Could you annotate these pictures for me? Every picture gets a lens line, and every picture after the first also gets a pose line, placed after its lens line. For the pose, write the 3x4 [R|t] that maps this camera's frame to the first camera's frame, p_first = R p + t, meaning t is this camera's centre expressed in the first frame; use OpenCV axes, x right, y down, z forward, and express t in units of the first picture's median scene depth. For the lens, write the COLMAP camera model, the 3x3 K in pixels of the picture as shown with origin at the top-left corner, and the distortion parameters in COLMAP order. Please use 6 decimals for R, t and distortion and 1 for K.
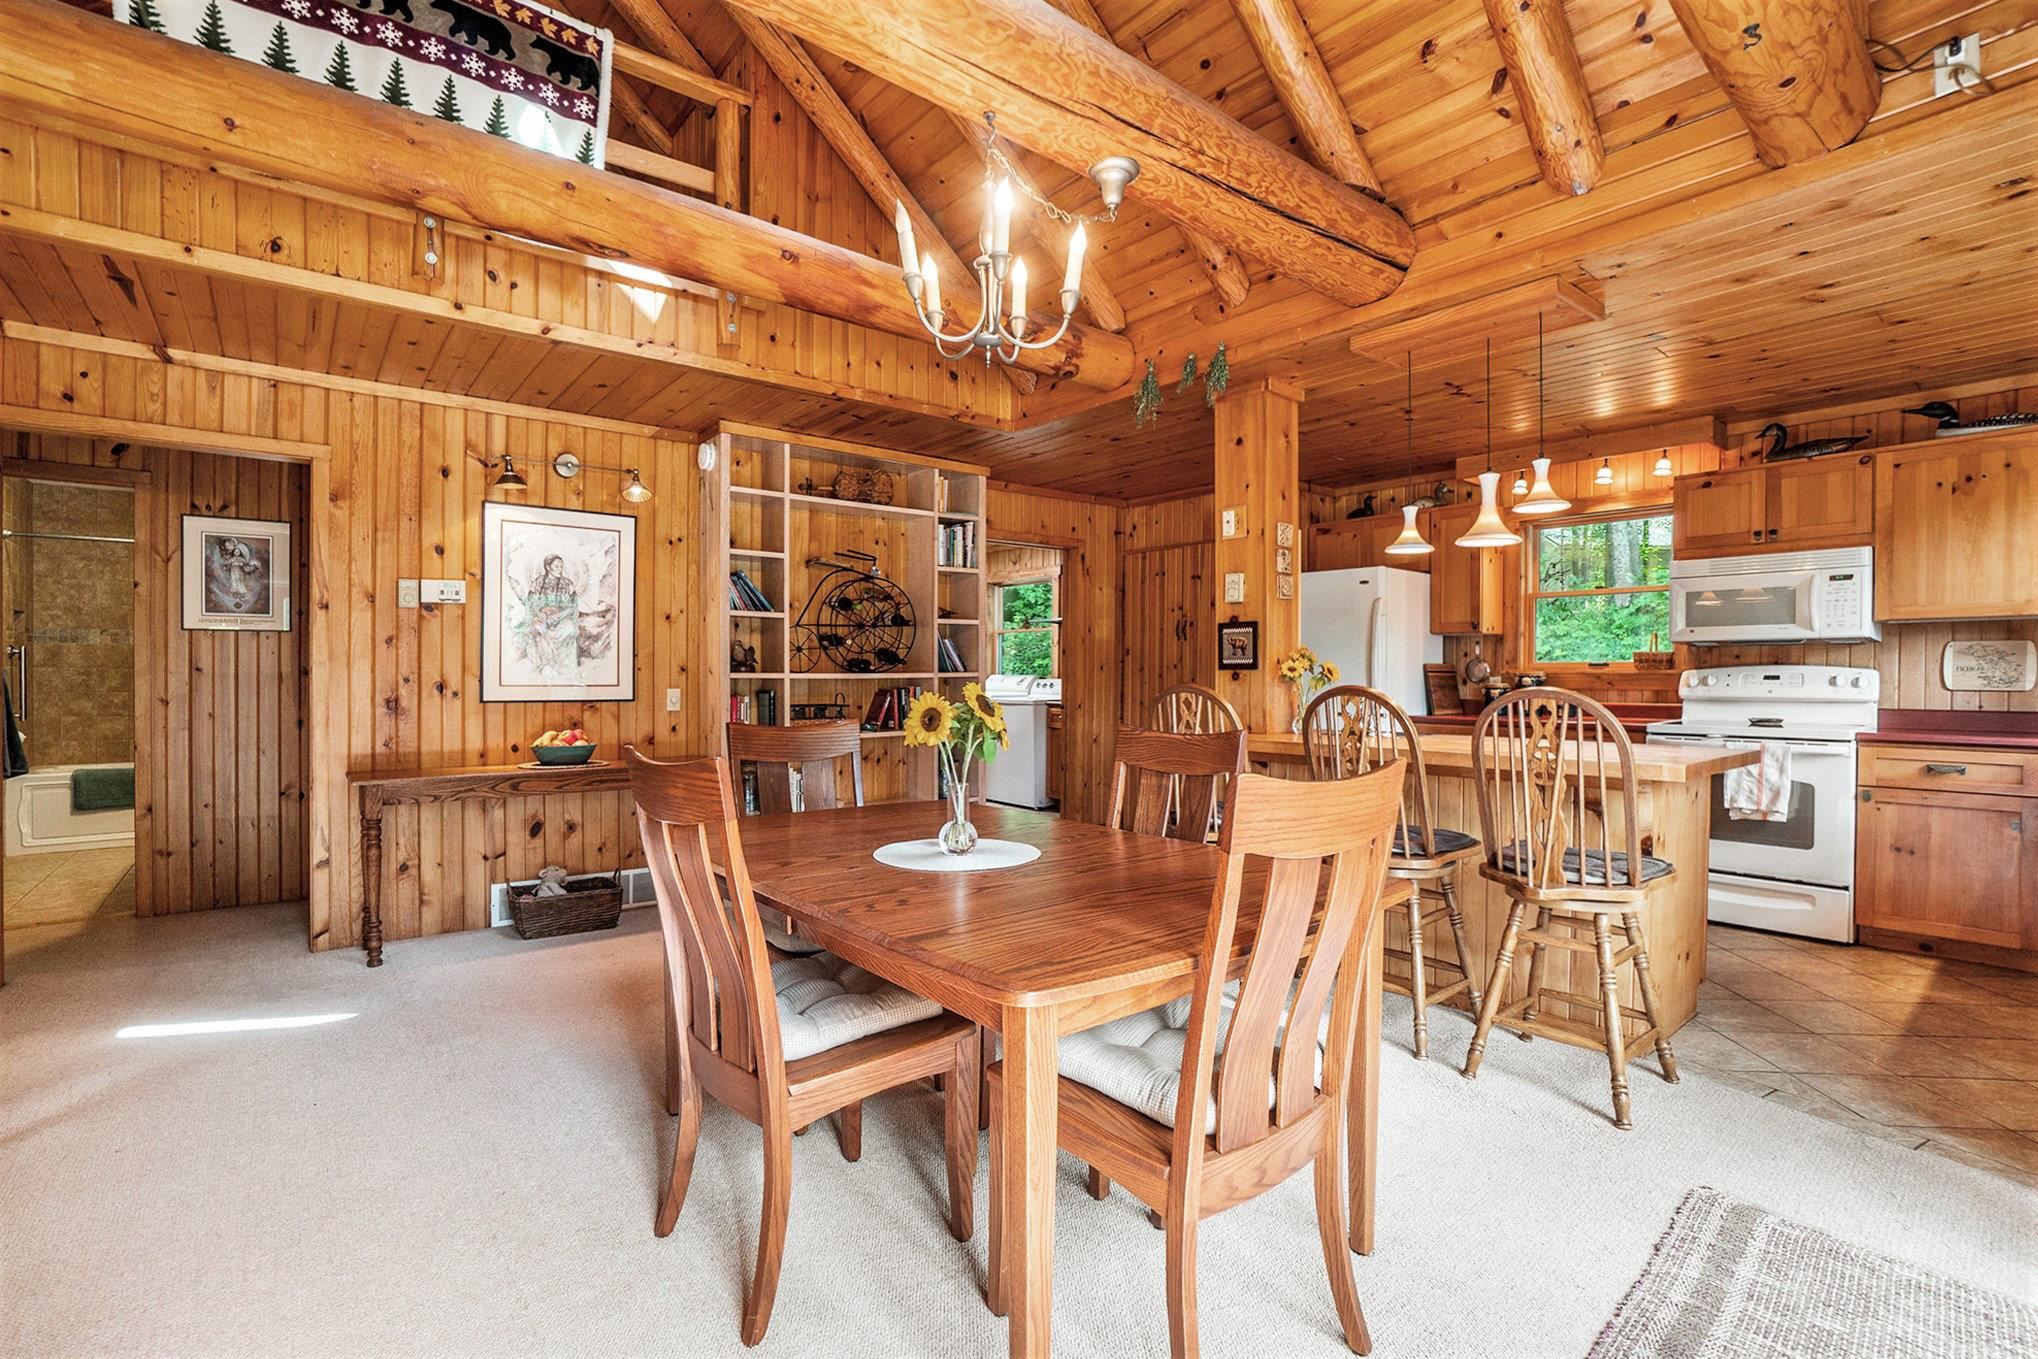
lens RADIAL K [[989.6, 0, 1013.4], [0, 989.6, 666.3], [0, 0, 1]] dist [-0.012167, 0.025761]
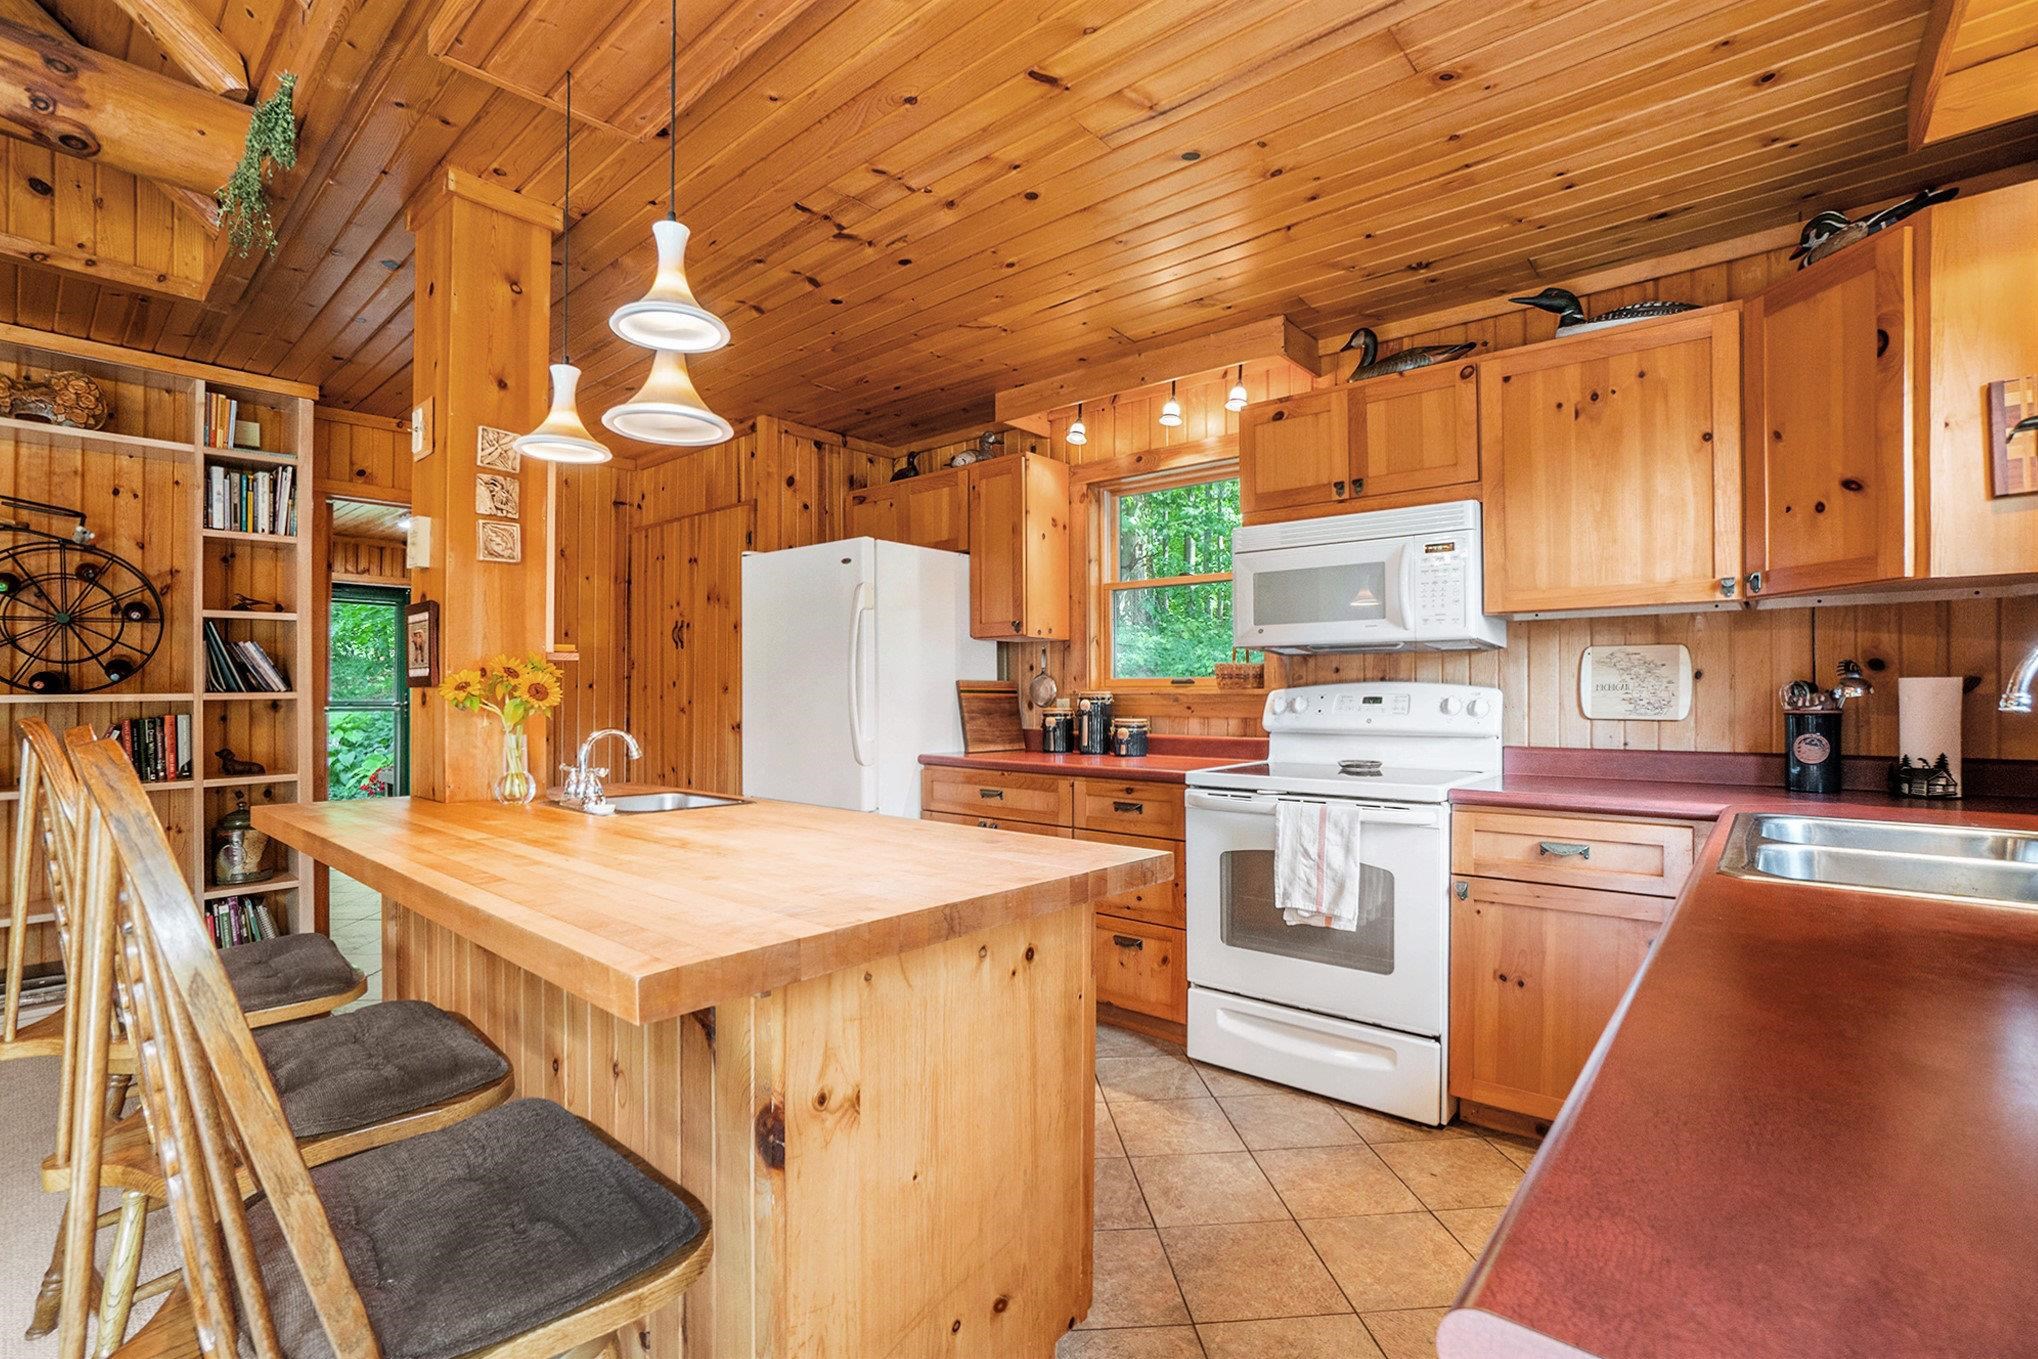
lens RADIAL K [[915.2, 0, 1023.2], [0, 915.2, 655.4], [0, 0, 1]] dist [-0.021486, 0.018163]
pose [[0.994060, 0.004084, 0.108760, 0.479328], [-0.000571, 0.999478, -0.032309, 0.001092], [-0.108836, 0.032055, 0.993543, 0.420668]]
